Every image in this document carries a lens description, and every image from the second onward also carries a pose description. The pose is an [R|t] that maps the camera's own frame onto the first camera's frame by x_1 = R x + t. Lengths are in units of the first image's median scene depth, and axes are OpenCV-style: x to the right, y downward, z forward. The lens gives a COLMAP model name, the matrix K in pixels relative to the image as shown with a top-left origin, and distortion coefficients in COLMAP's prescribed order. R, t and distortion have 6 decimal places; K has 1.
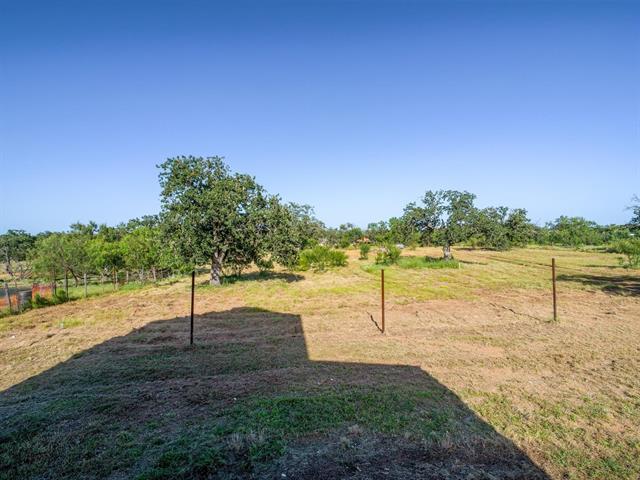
lens RADIAL K [[340.5, 0, 317.4], [0, 340.5, 238.2], [0, 0, 1]] dist [-0.002716, -0.000554]
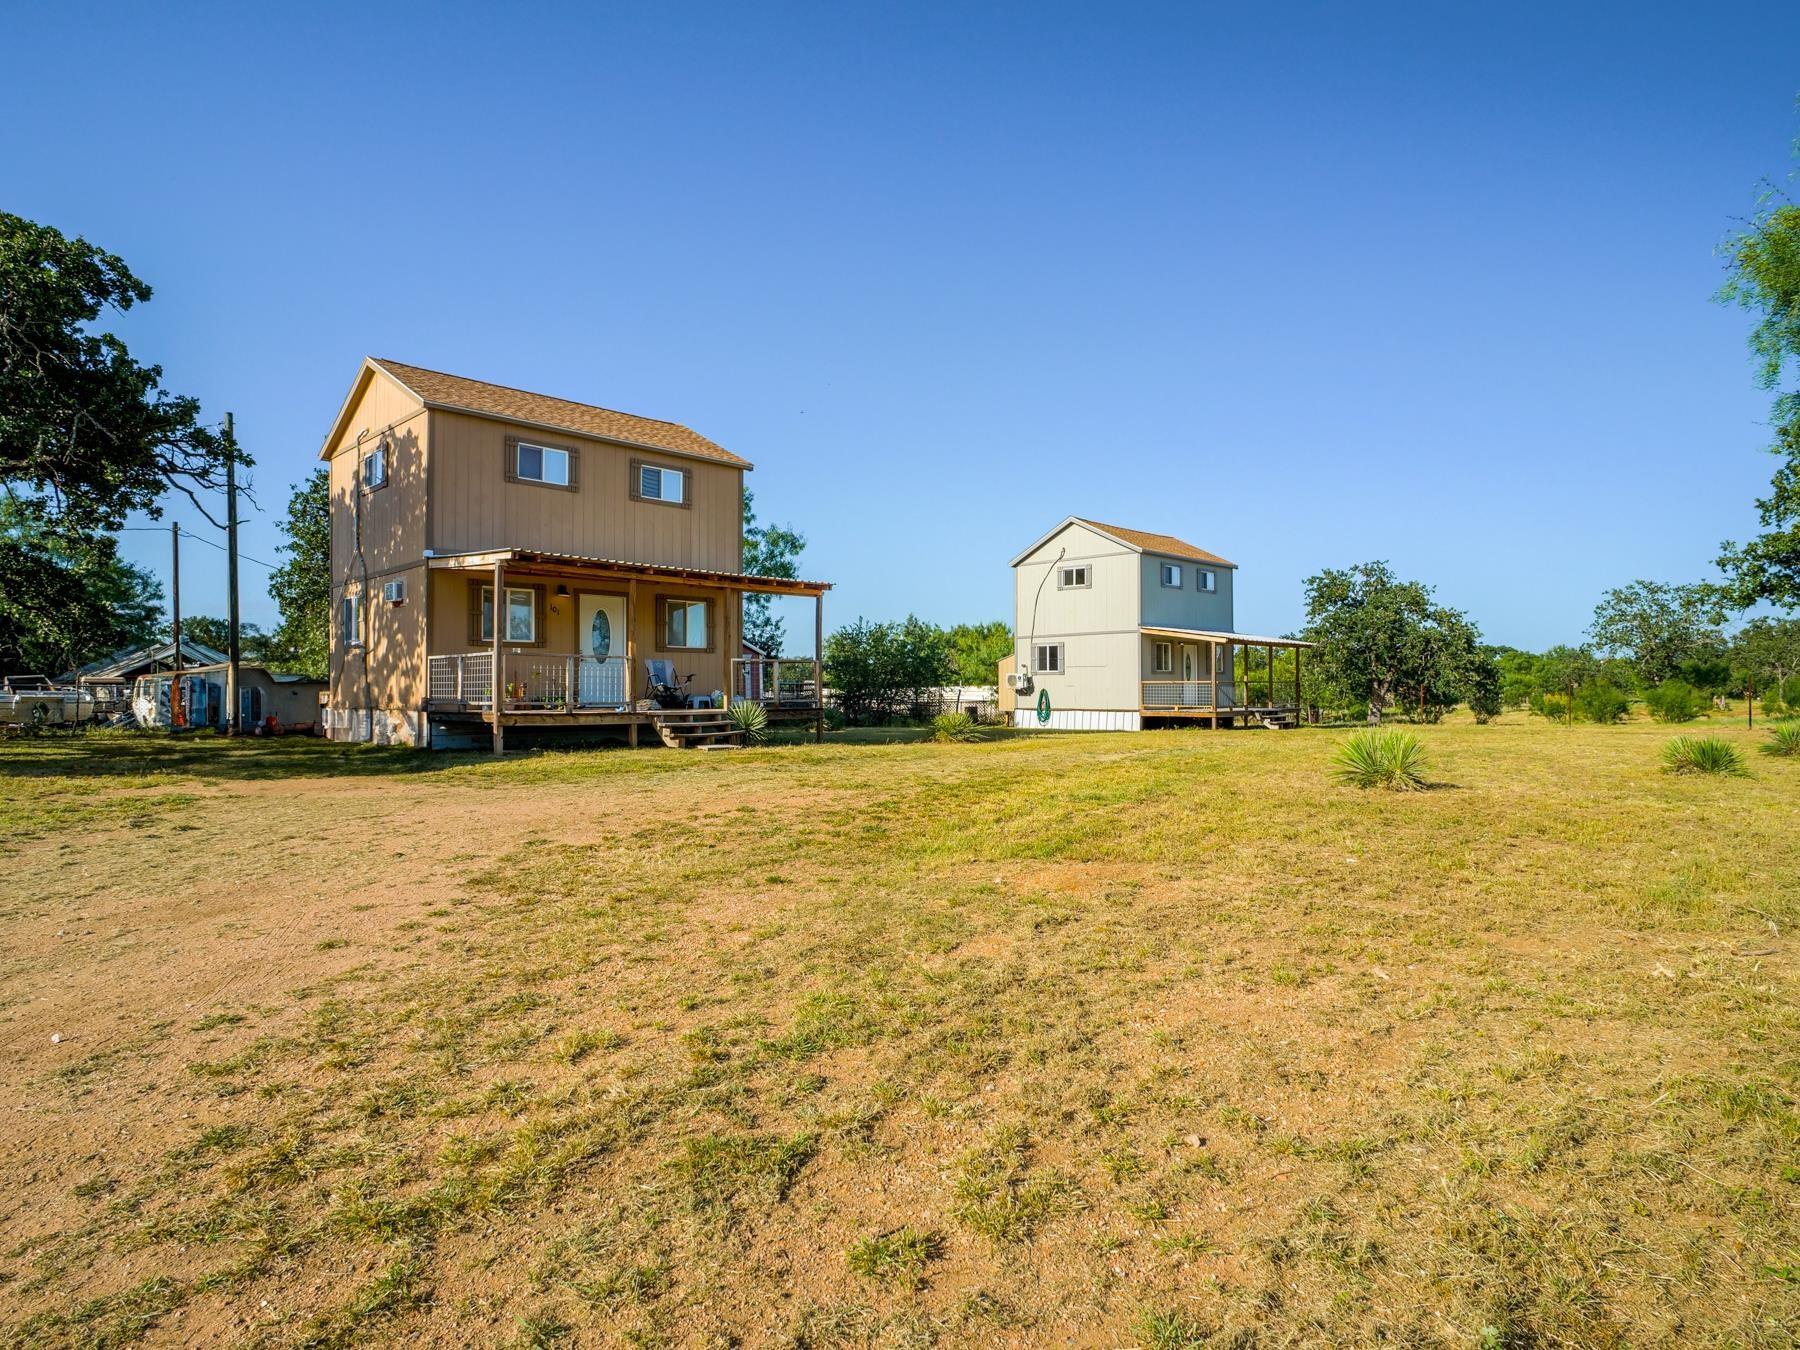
lens RADIAL K [[957.5, 0, 897.6], [0, 957.5, 677.0], [0, 0, 1]] dist [-0.002716, -0.000554]
pose [[0.623319, 0.007941, -0.781927, 0.751124], [0.001854, 0.999931, 0.011633, 0.001562], [0.781966, -0.008700, 0.623261, -1.261398]]
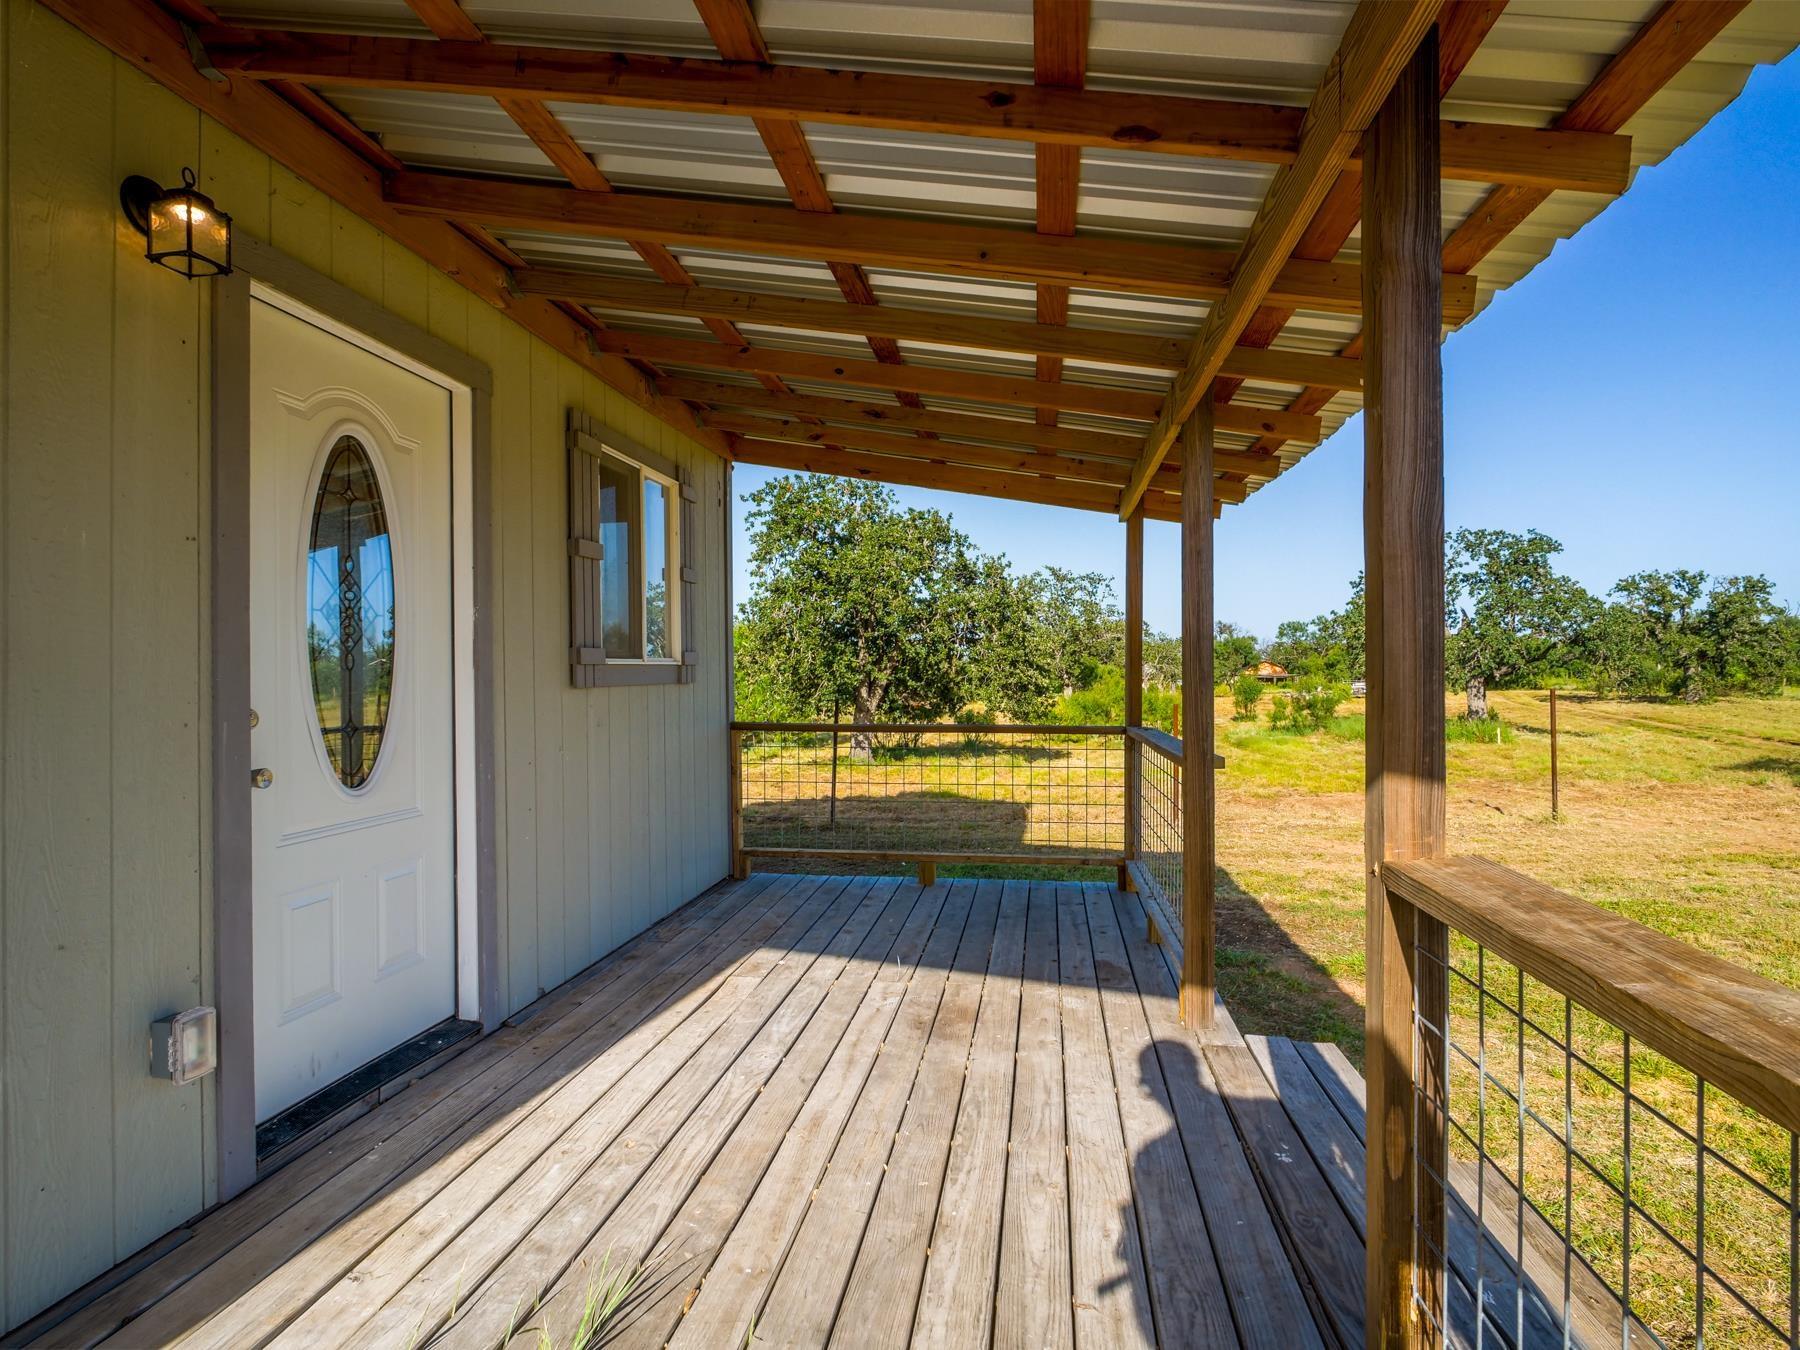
lens RADIAL K [[957.5, 0, 904.2], [0, 957.5, 676.2], [0, 0, 1]] dist [-0.002716, -0.000554]
pose [[0.971625, 0.010372, -0.236300, 0.047854], [-0.007906, 0.999904, 0.011382, 0.012789], [0.236395, -0.009190, 0.971613, -0.199795]]
